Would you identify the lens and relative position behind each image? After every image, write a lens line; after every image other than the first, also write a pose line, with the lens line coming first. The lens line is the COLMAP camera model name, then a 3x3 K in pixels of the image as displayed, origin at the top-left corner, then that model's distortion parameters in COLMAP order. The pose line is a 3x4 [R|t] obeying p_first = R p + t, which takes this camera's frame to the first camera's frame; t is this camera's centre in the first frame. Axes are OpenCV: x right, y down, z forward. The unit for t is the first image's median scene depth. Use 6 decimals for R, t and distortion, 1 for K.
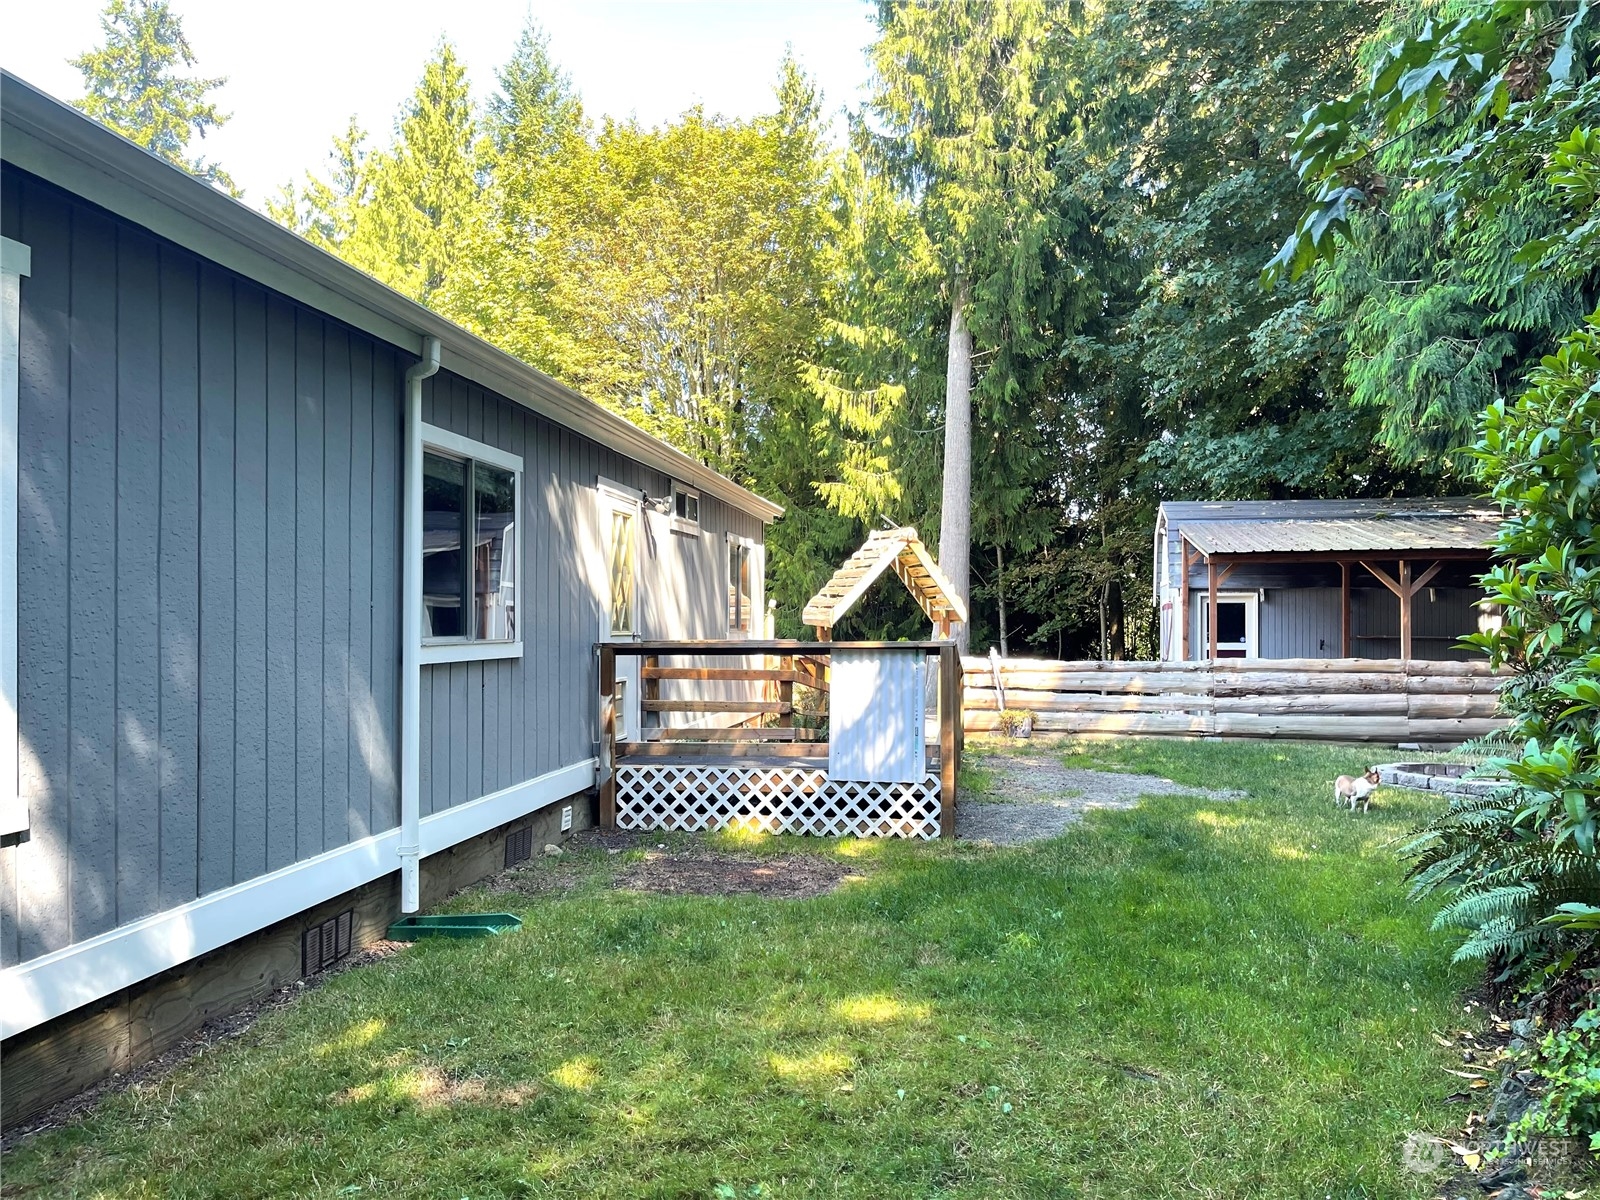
lens RADIAL K [[1200.1, 0, 799.2], [0, 1200.1, 602.7], [0, 0, 1]] dist [0.052188, -0.035699]
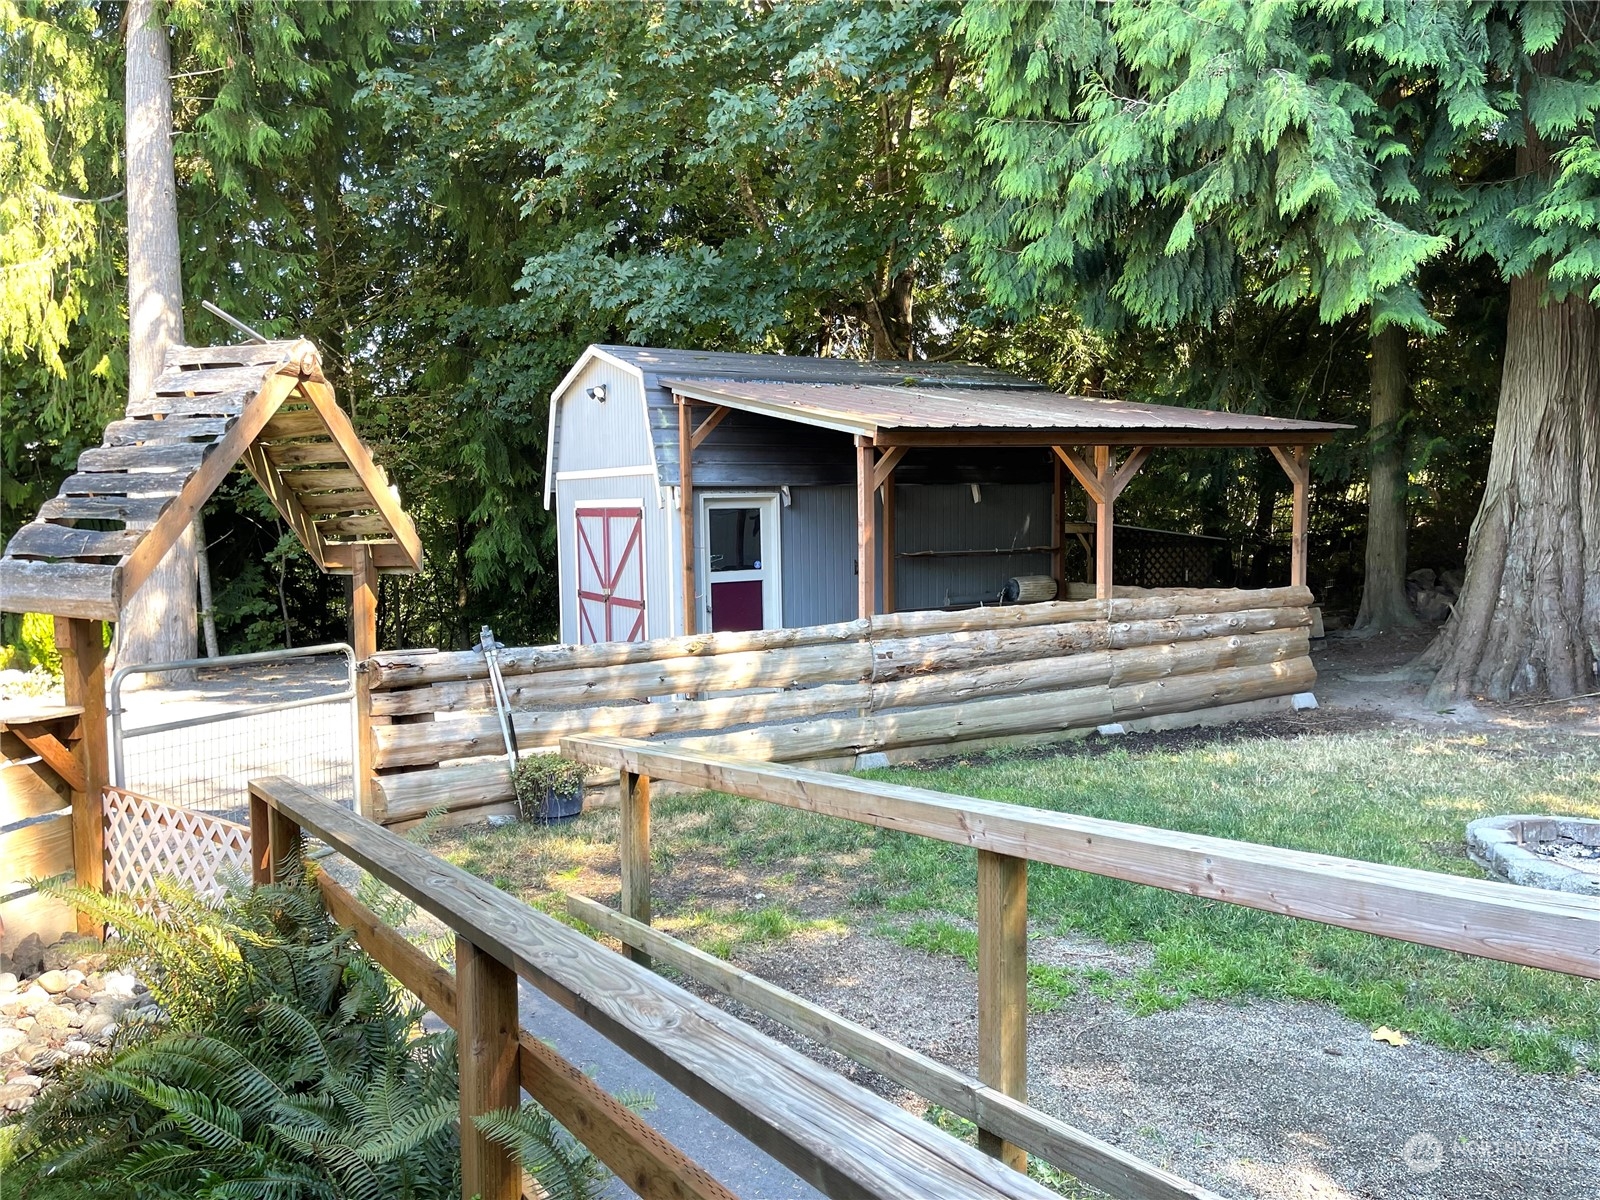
lens RADIAL K [[1200.1, 0, 791.3], [0, 1200.1, 589.6], [0, 0, 1]] dist [0.052188, -0.035699]
pose [[0.758421, -0.063799, 0.648635, -0.047002], [0.007762, 0.996011, 0.088892, -0.016323], [-0.651719, -0.062383, 0.755891, 0.610940]]
